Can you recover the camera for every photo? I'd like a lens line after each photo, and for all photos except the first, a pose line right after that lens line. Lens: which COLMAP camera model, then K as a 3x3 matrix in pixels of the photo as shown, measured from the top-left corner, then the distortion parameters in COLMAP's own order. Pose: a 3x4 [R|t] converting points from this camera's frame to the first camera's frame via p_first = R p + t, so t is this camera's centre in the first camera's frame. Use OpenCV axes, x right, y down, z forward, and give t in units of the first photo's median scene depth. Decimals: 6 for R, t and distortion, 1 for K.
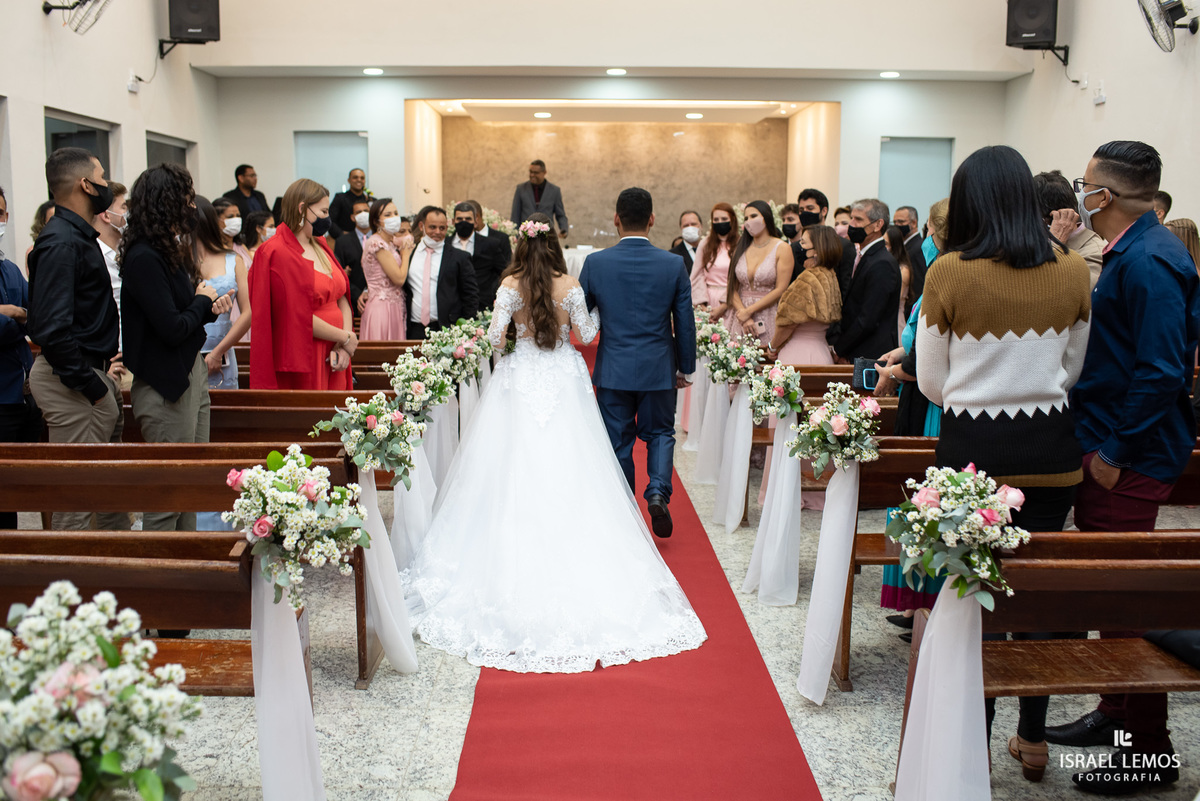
lens RADIAL K [[1139.5, 0, 595.1], [0, 1139.5, 396.7], [0, 0, 1]] dist [-0.054445, 0.000000]
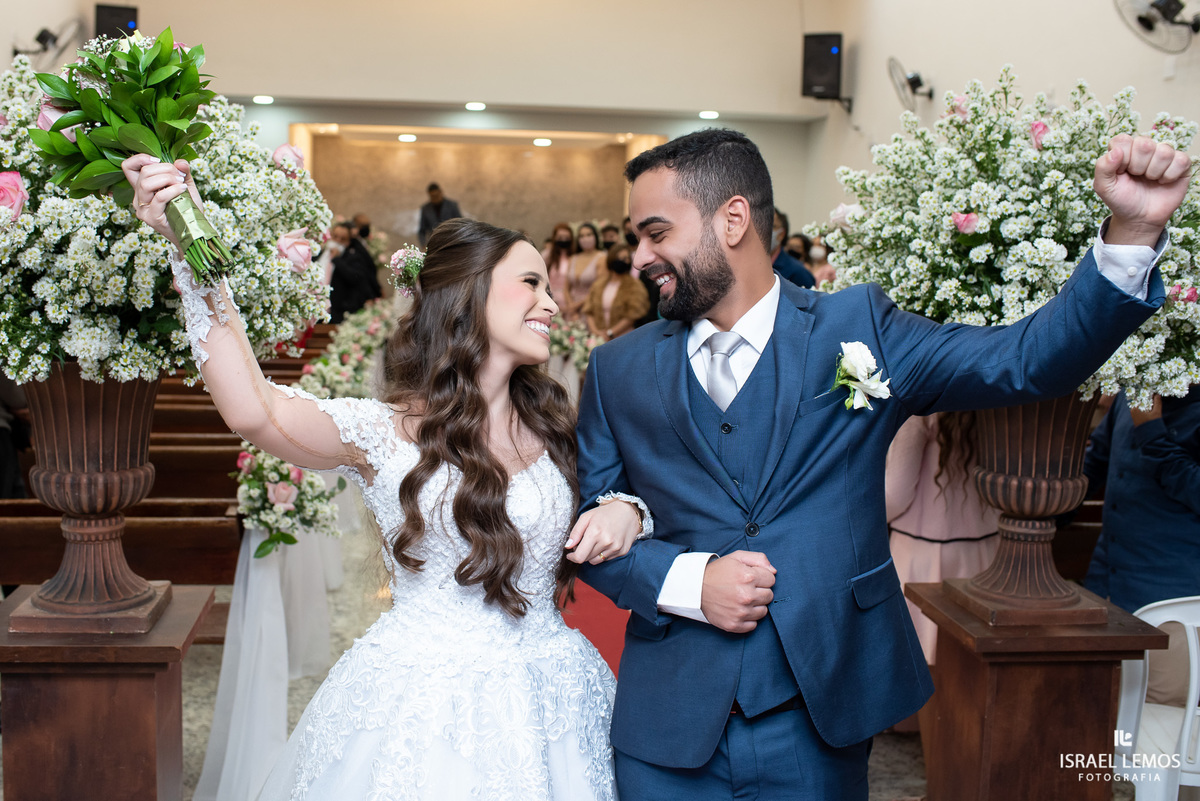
lens RADIAL K [[1139.5, 0, 595.4], [0, 1139.5, 400.6], [0, 0, 1]] dist [-0.054445, 0.000000]
pose [[0.991056, 0.005278, 0.133344, -0.008199], [-0.004481, 0.999970, -0.006278, 0.013993], [-0.133374, 0.005625, 0.991050, -0.107974]]
